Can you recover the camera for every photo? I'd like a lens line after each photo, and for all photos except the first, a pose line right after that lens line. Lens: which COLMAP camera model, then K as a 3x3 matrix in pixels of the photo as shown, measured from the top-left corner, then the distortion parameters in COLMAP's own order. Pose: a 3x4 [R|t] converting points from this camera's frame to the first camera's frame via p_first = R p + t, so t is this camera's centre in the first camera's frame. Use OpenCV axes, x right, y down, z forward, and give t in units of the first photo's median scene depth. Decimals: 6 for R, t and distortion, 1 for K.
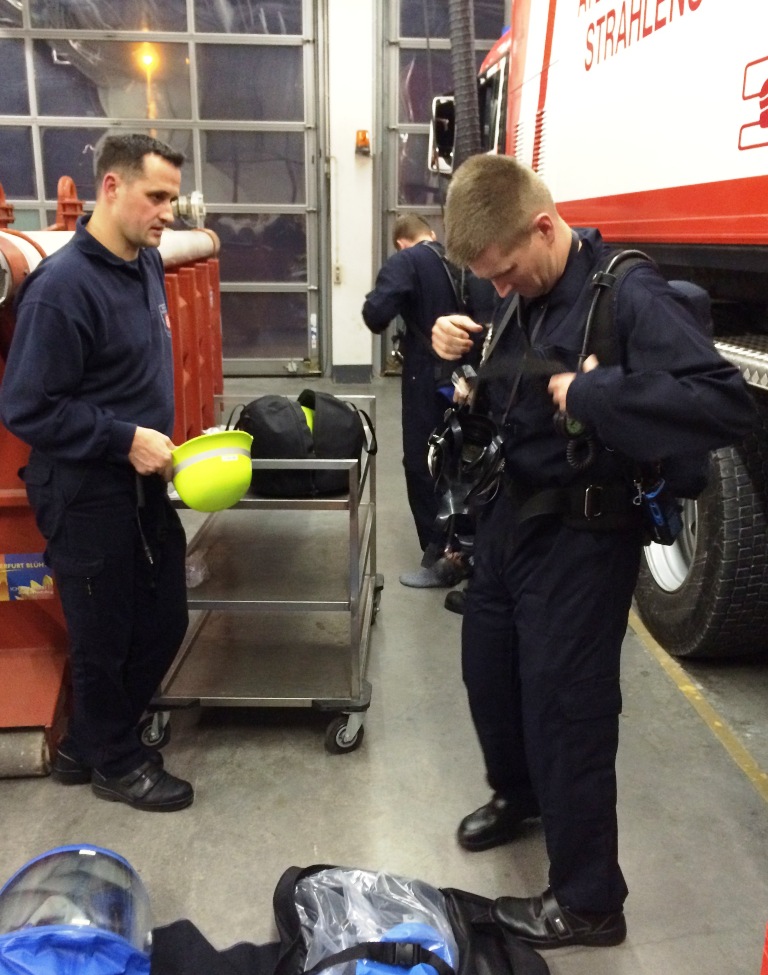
lens RADIAL K [[949.9, 0, 413.7], [0, 949.9, 516.7], [0, 0, 1]] dist [0.021370, 0.000000]
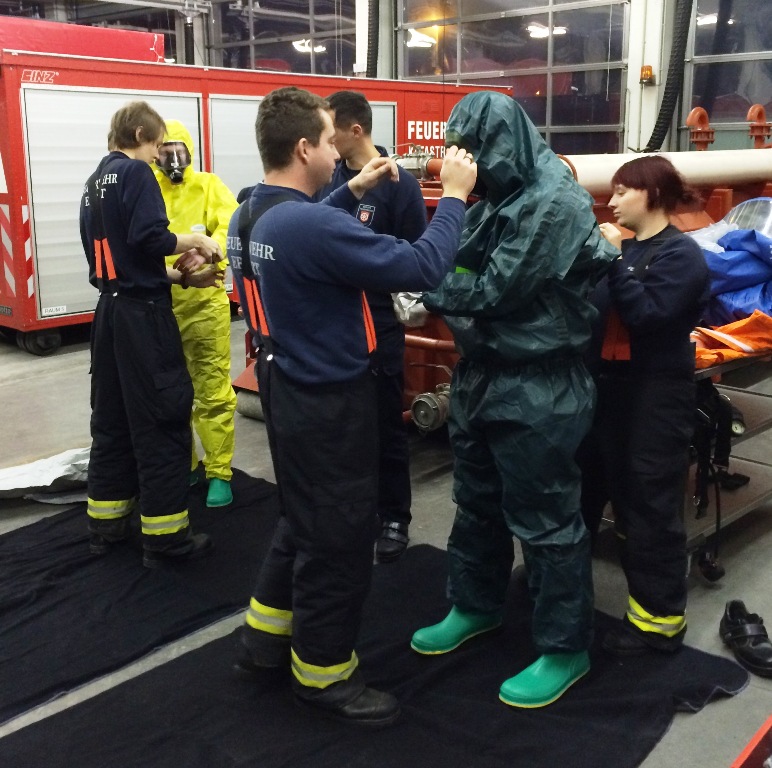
lens RADIAL K [[982.6, 0, 385.5], [0, 982.6, 326.1], [0, 0, 1]] dist [0.040713, 0.000000]
pose [[0.666422, 0.118082, -0.736165, 0.187855], [-0.196375, 0.980314, -0.020526, 0.023392], [0.719249, 0.158243, 0.676491, -0.091176]]
